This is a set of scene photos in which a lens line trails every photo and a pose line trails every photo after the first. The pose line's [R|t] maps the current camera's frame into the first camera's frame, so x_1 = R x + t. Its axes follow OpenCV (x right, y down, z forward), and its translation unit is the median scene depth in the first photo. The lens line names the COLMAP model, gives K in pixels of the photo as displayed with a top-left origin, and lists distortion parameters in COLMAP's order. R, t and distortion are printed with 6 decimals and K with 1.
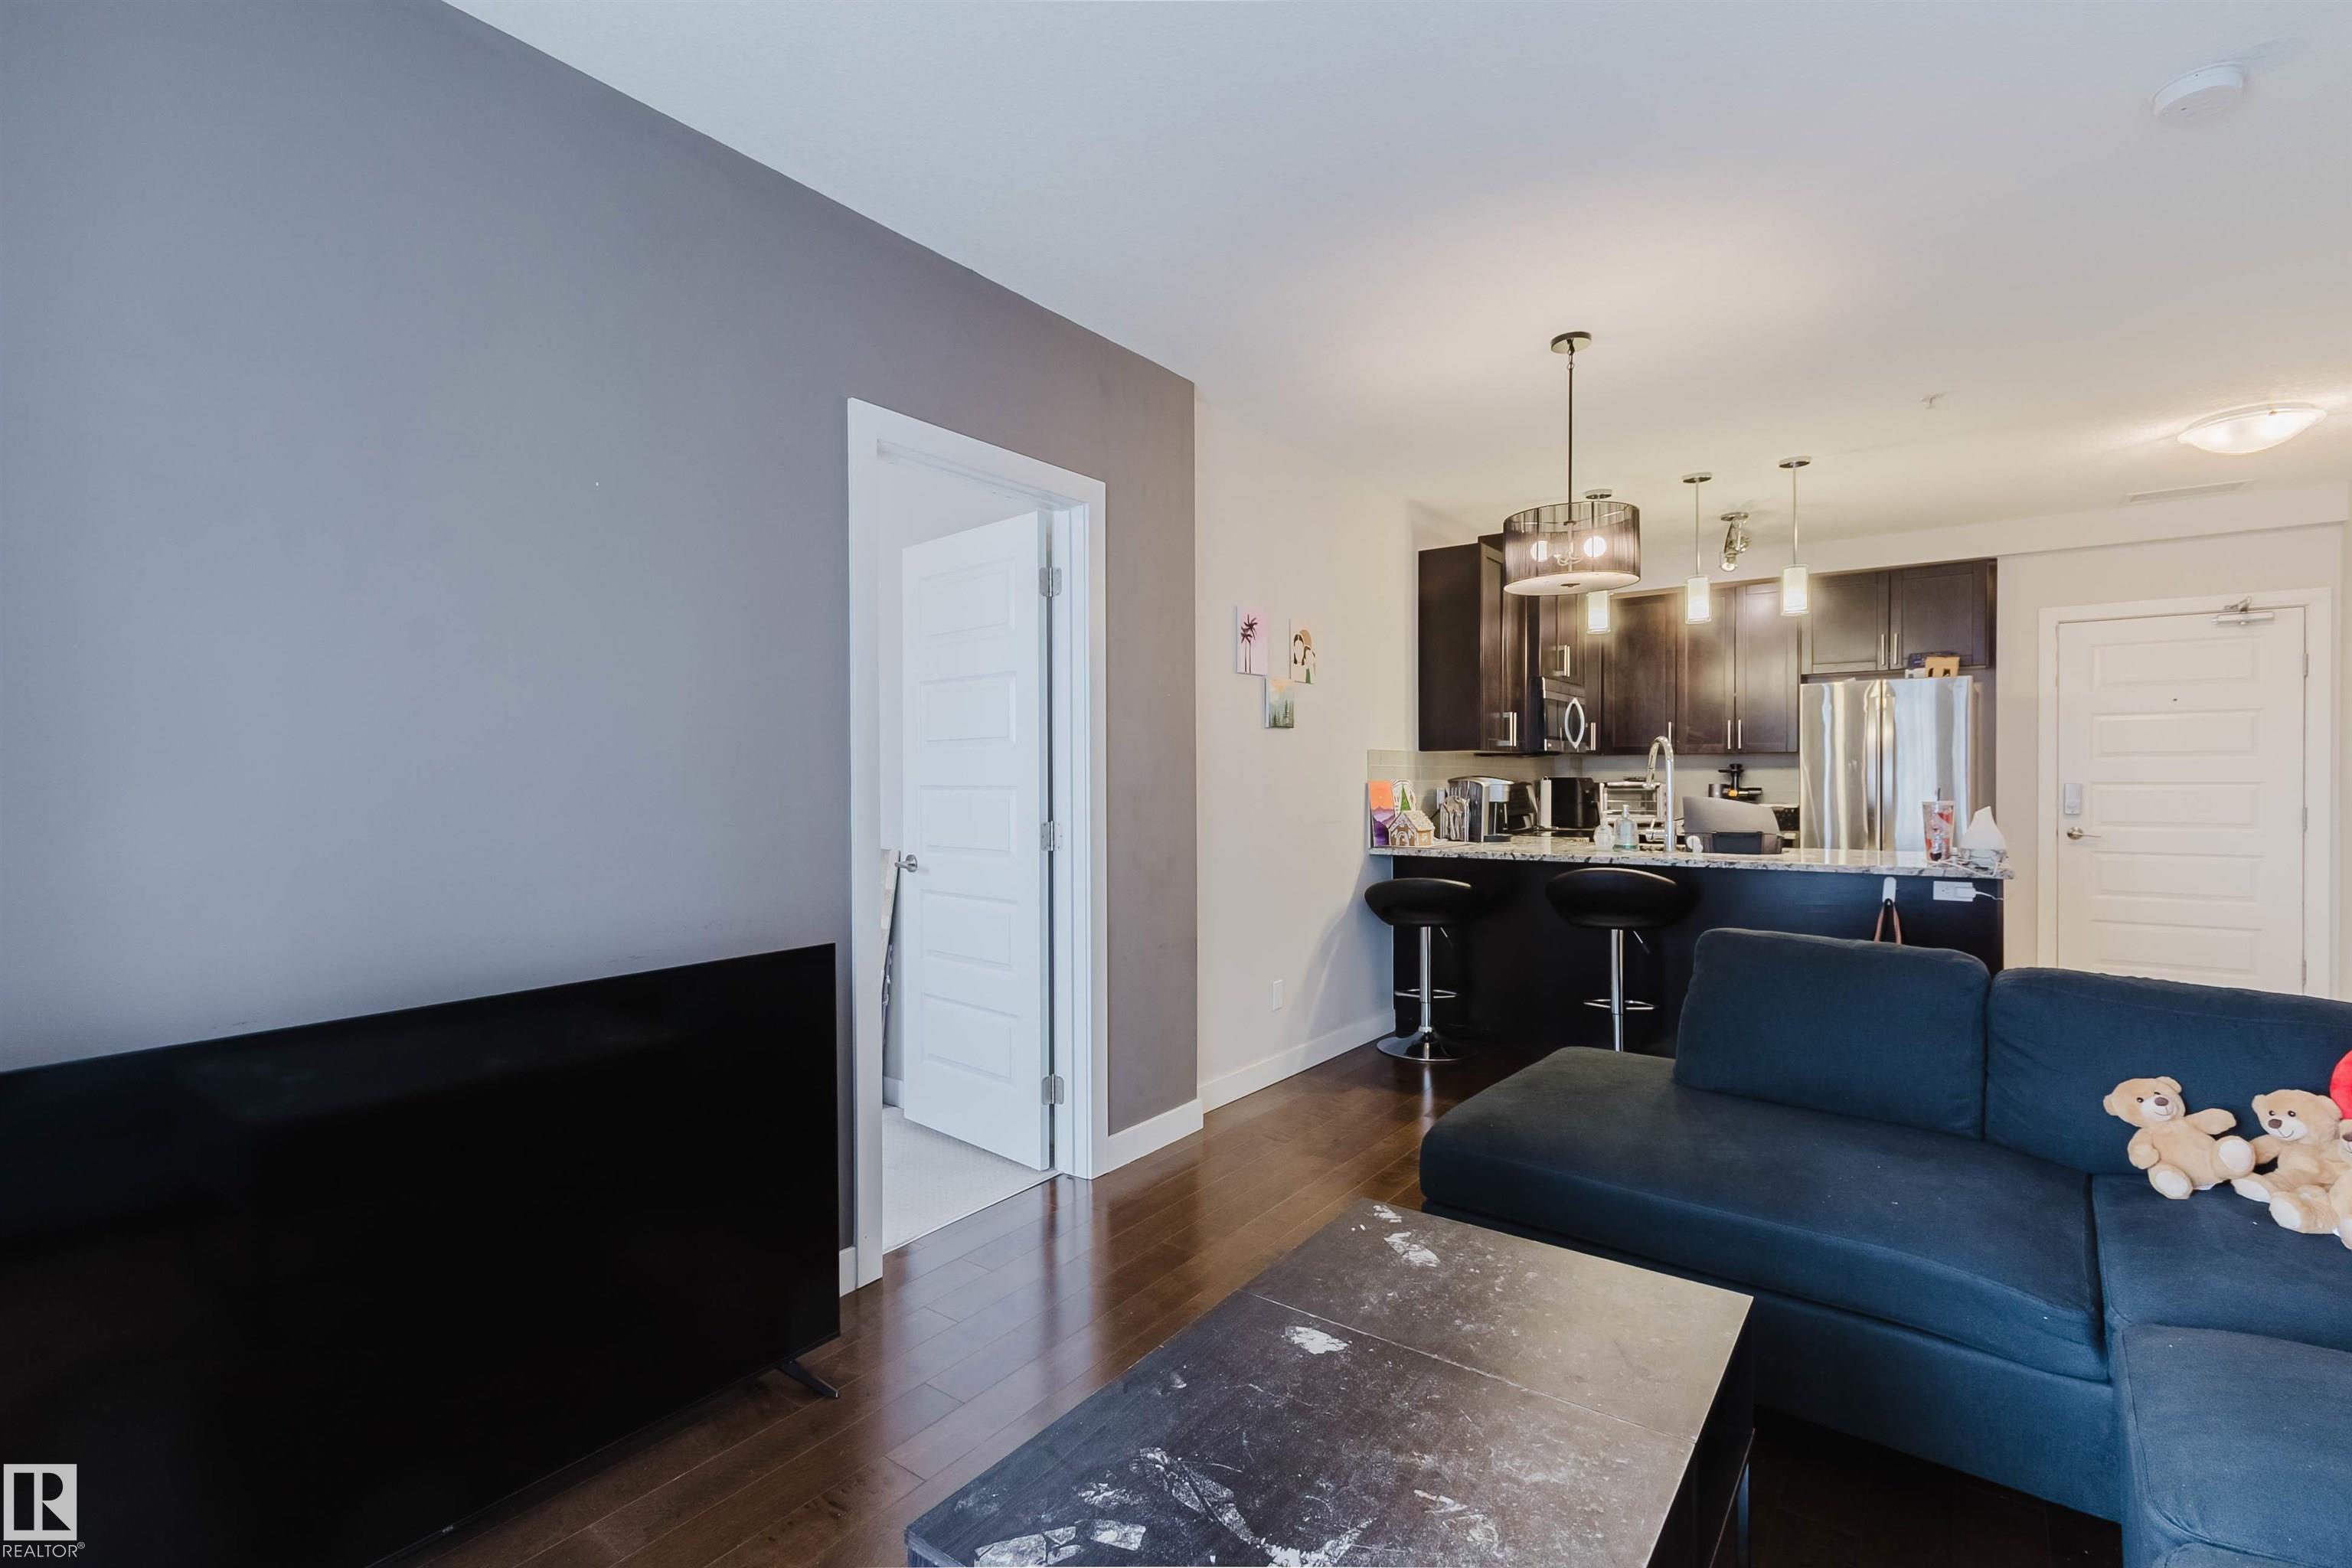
lens RADIAL K [[1072.9, 0, 1183.9], [0, 1072.9, 786.0], [0, 0, 1]] dist [0.005477, -0.002347]
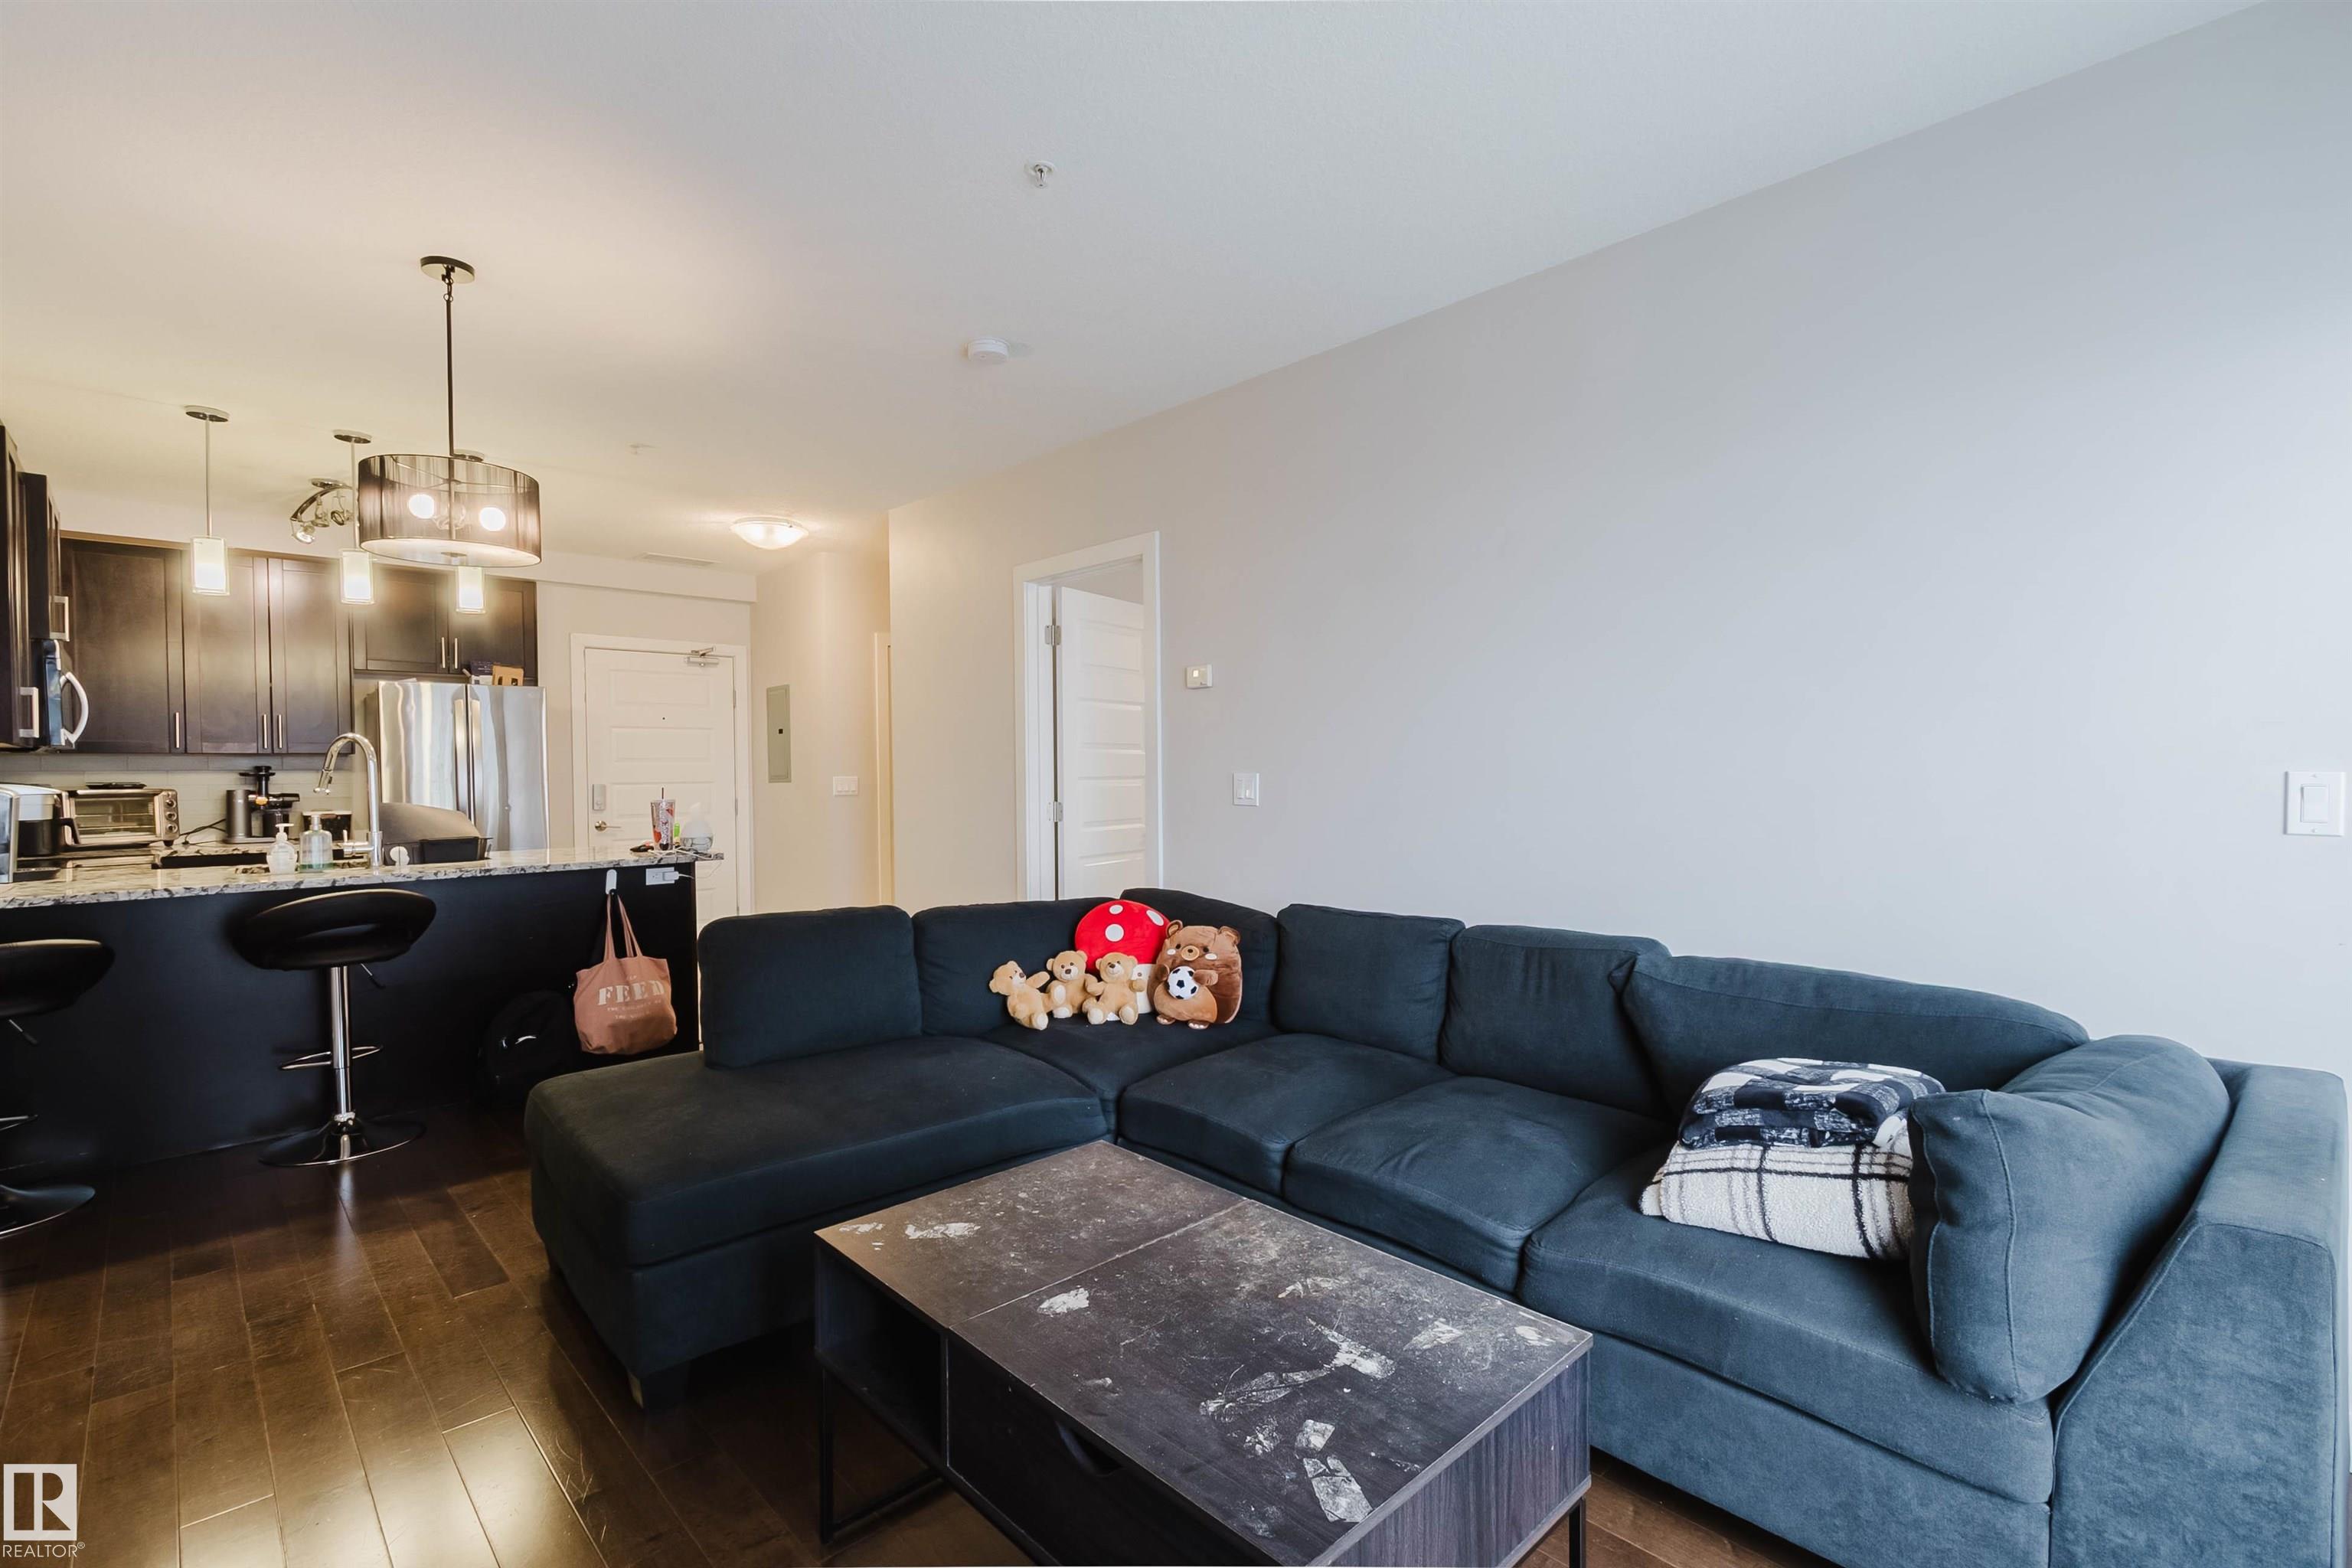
lens RADIAL K [[1072.9, 0, 1158.5], [0, 1072.9, 776.9], [0, 0, 1]] dist [0.005477, -0.002347]
pose [[0.182662, -0.003936, 0.983168, -0.300080], [0.017450, 0.999847, 0.000761, -0.000825], [-0.983021, 0.017018, 0.182703, 0.234632]]
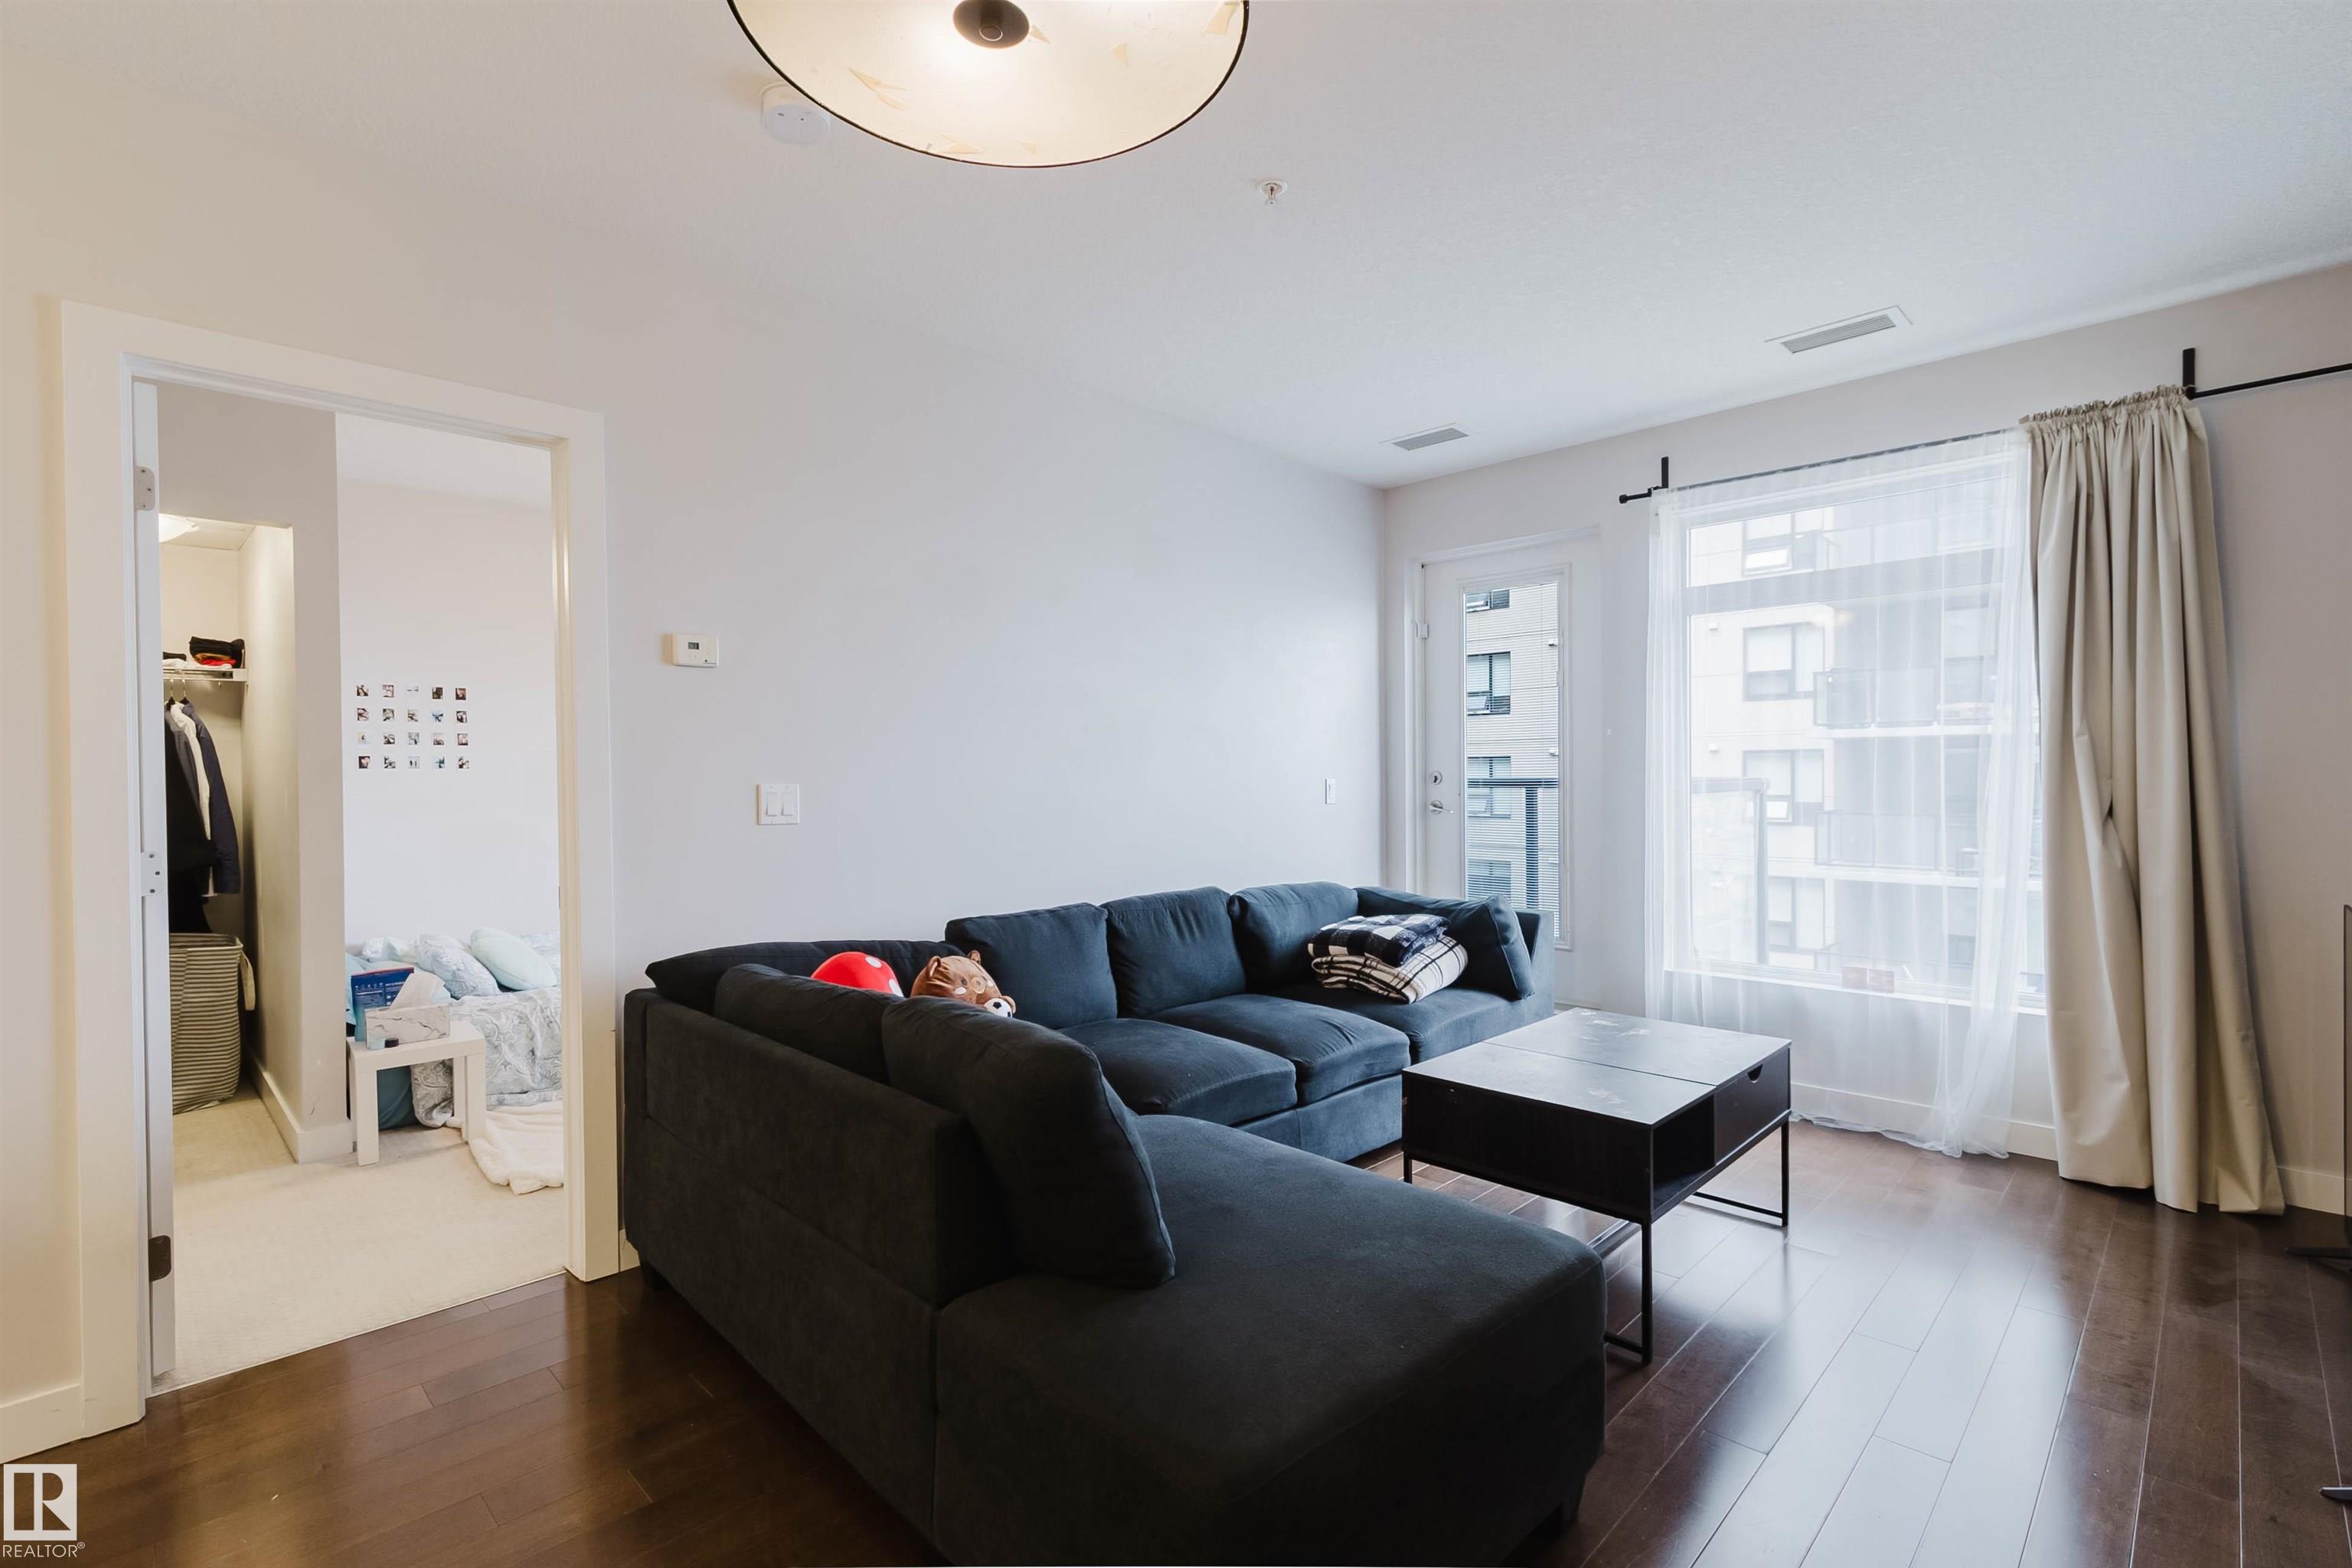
lens RADIAL K [[1072.9, 0, 1211.4], [0, 1072.9, 793.8], [0, 0, 1]] dist [0.005477, -0.002347]
pose [[-0.993860, 0.007856, 0.110361, 0.204312], [0.010828, 0.999594, 0.026357, -0.009666], [-0.110109, 0.027390, -0.993542, 0.958167]]
